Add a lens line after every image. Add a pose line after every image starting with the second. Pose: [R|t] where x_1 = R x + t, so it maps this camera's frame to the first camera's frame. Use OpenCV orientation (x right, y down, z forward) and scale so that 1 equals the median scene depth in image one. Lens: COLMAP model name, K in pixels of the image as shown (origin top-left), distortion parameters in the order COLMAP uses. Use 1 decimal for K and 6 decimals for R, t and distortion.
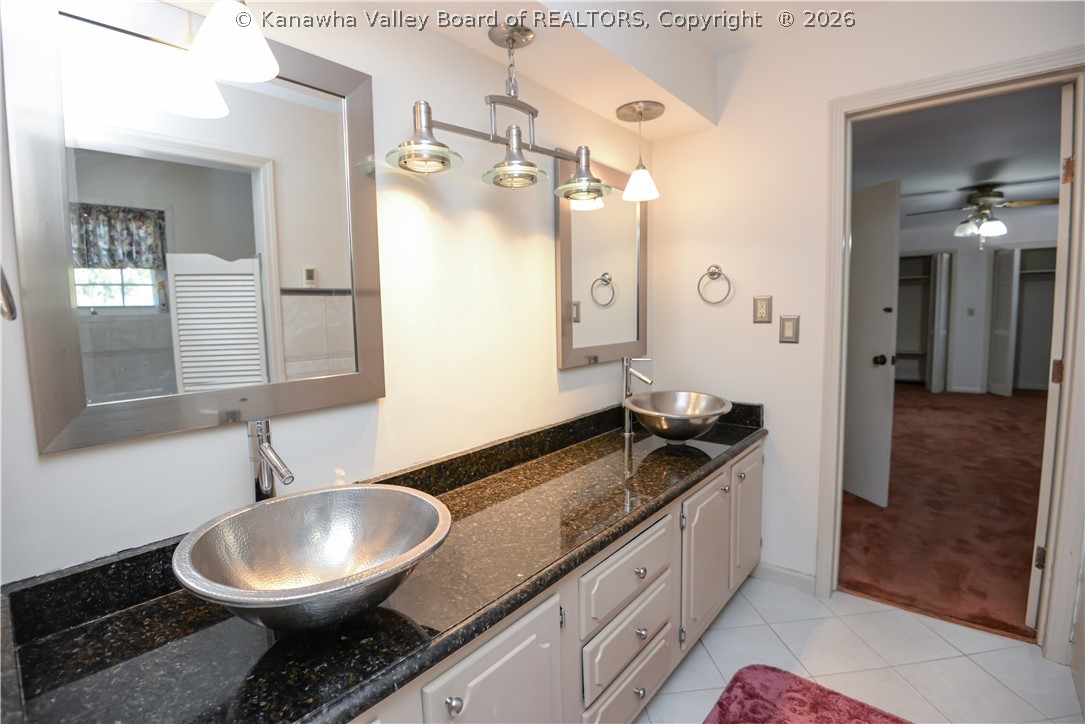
lens RADIAL K [[496.7, 0, 545.2], [0, 496.7, 357.5], [0, 0, 1]] dist [-0.003654, -0.026771]
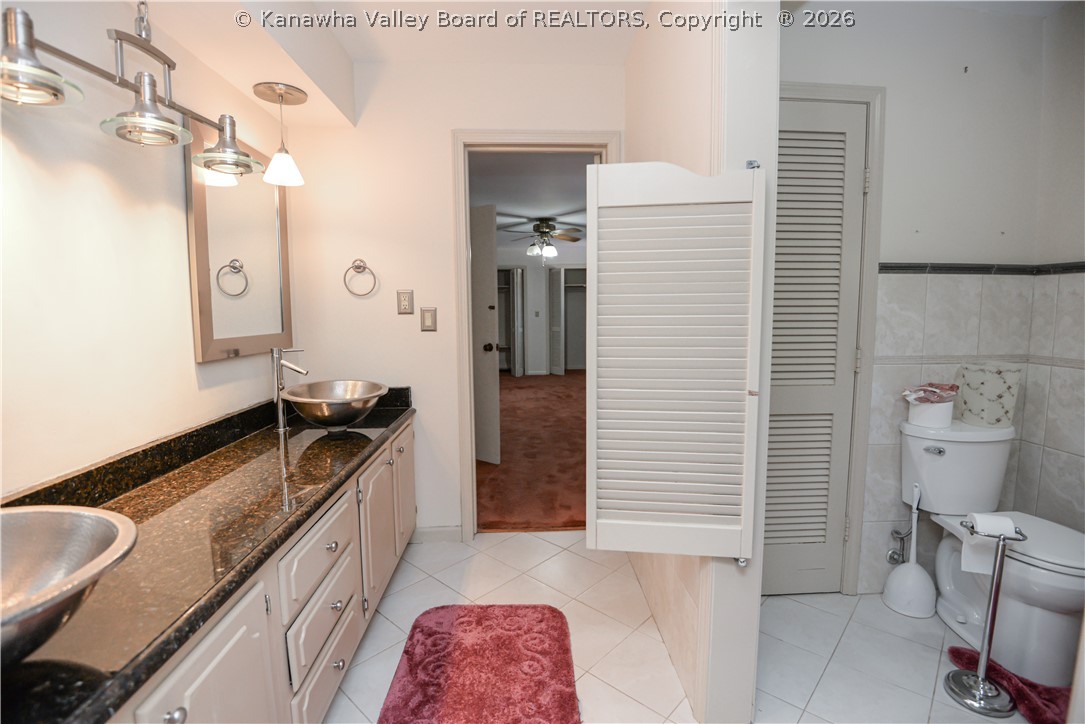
lens RADIAL K [[496.7, 0, 545.2], [0, 496.7, 357.5], [0, 0, 1]] dist [-0.003654, -0.026771]
pose [[0.736876, -0.049837, 0.674189, -0.104560], [0.057006, 0.998308, 0.011490, 0.038294], [-0.673621, 0.029966, 0.738470, -0.043599]]
